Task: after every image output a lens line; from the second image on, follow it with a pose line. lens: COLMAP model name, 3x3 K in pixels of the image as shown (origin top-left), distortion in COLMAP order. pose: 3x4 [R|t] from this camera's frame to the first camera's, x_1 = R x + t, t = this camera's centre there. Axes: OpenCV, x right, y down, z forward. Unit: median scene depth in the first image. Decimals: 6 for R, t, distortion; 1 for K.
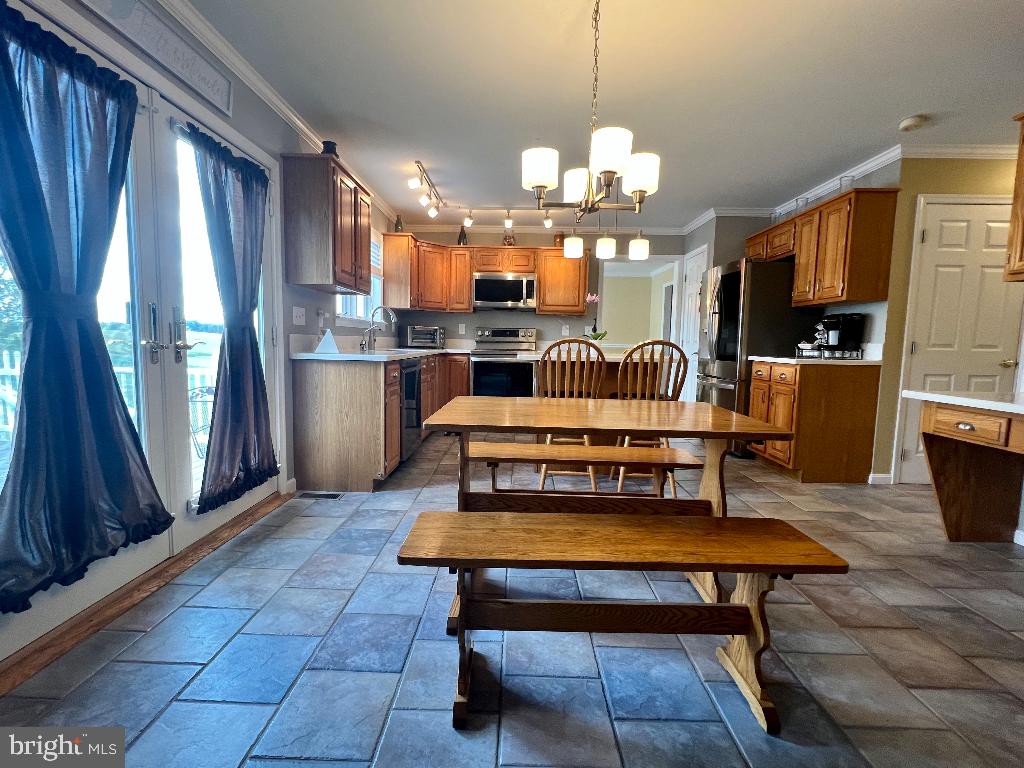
lens RADIAL K [[466.3, 0, 507.6], [0, 466.3, 386.0], [0, 0, 1]] dist [0.003702, 0.000066]
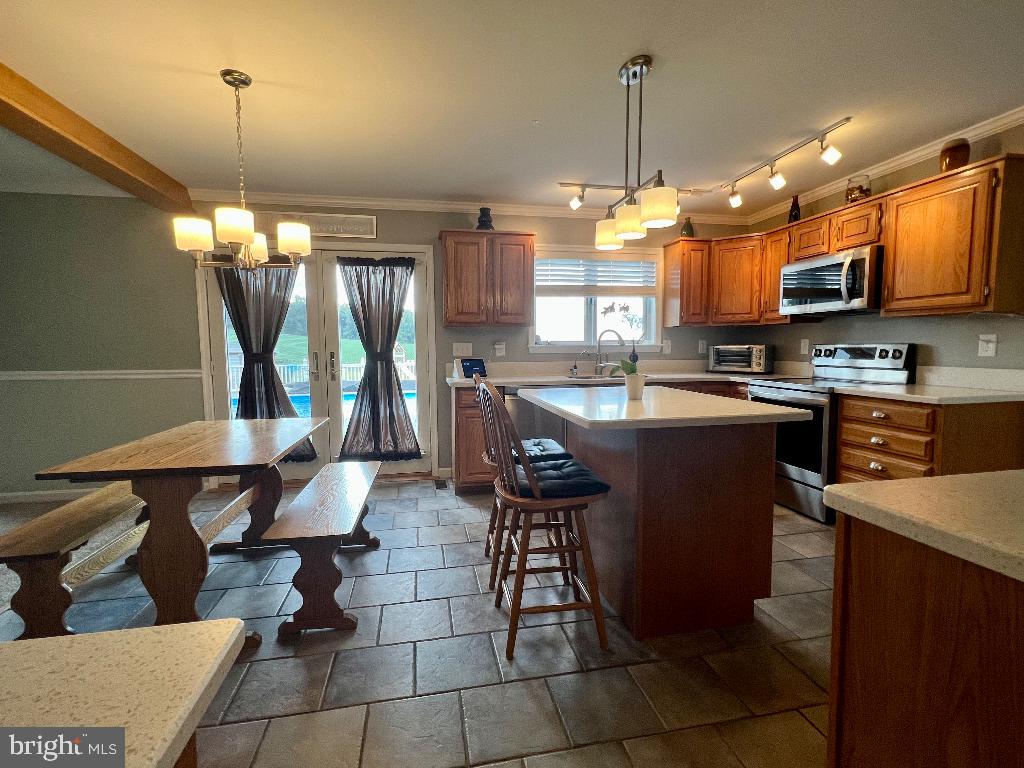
lens RADIAL K [[466.3, 0, 514.7], [0, 466.3, 383.0], [0, 0, 1]] dist [0.003702, 0.000066]
pose [[0.224067, 0.054998, -0.973021, 0.711992], [-0.083372, 0.995828, 0.037089, -0.091852], [0.971001, 0.072812, 0.227717, 0.680198]]
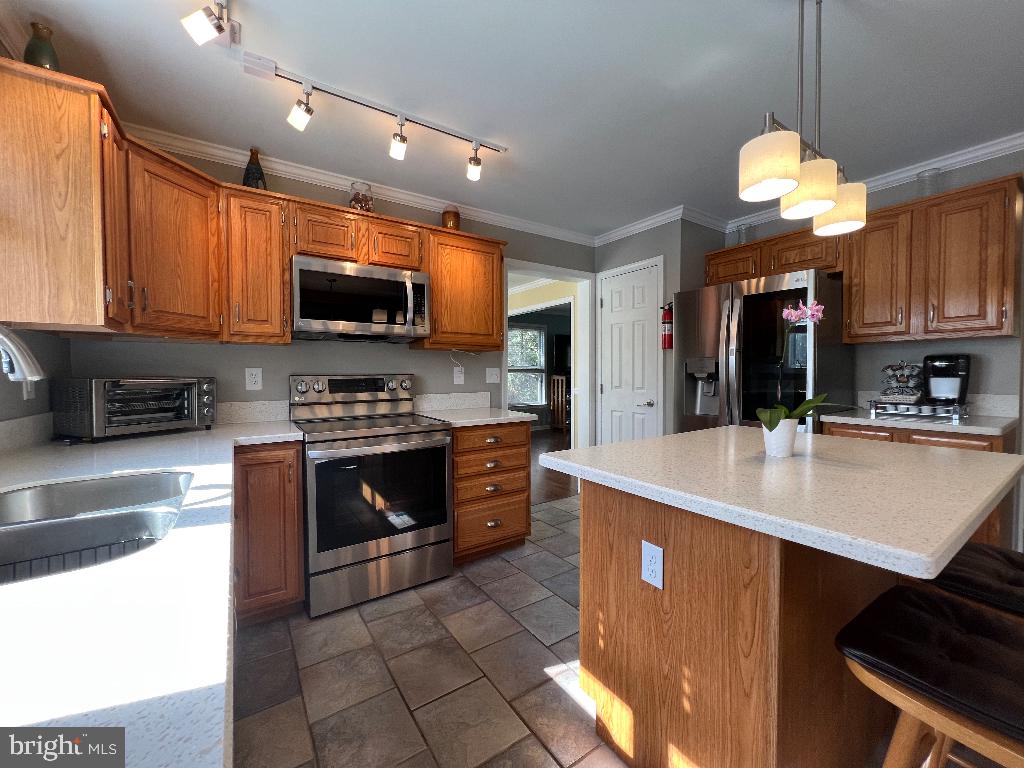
lens RADIAL K [[407.1, 0, 508.0], [0, 407.1, 386.0], [0, 0, 1]] dist [-0.000148, 0.000202]
pose [[0.821372, -0.042663, 0.568795, -0.185669], [0.076031, 0.996489, -0.035049, -0.125301], [-0.565303, 0.072035, 0.821732, 0.810364]]
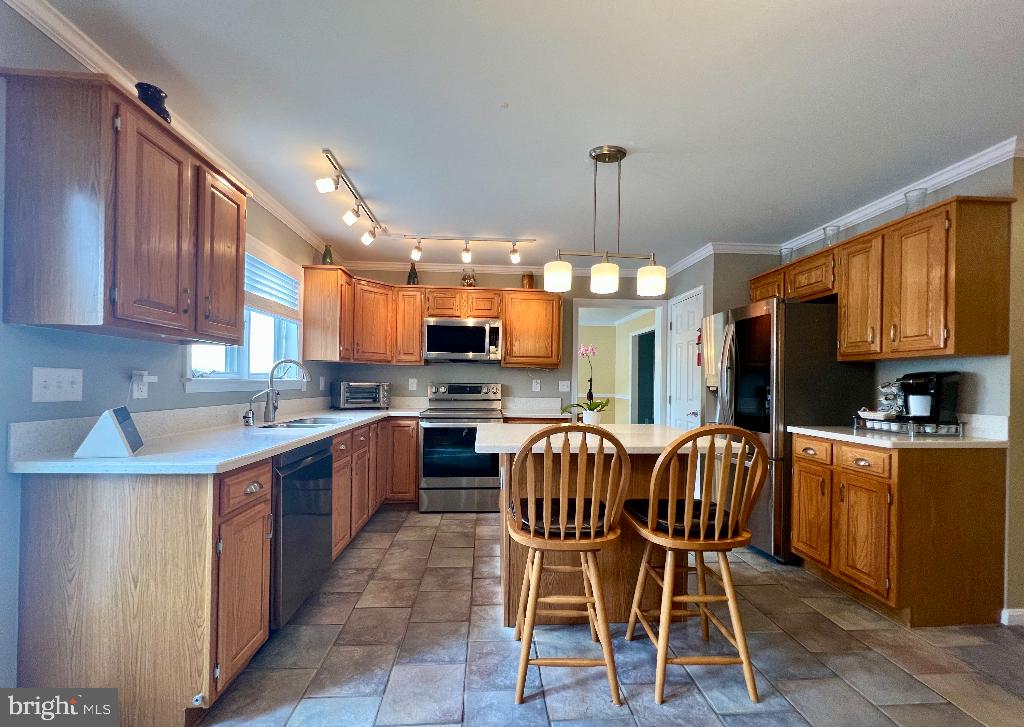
lens RADIAL K [[409.5, 0, 509.0], [0, 409.5, 386.2], [0, 0, 1]] dist [0.004076, 0.000278]
pose [[0.996429, -0.006444, 0.084184, 0.017898], [0.013794, 0.996111, -0.087022, -0.080823], [-0.083296, 0.087873, 0.992643, 0.397472]]
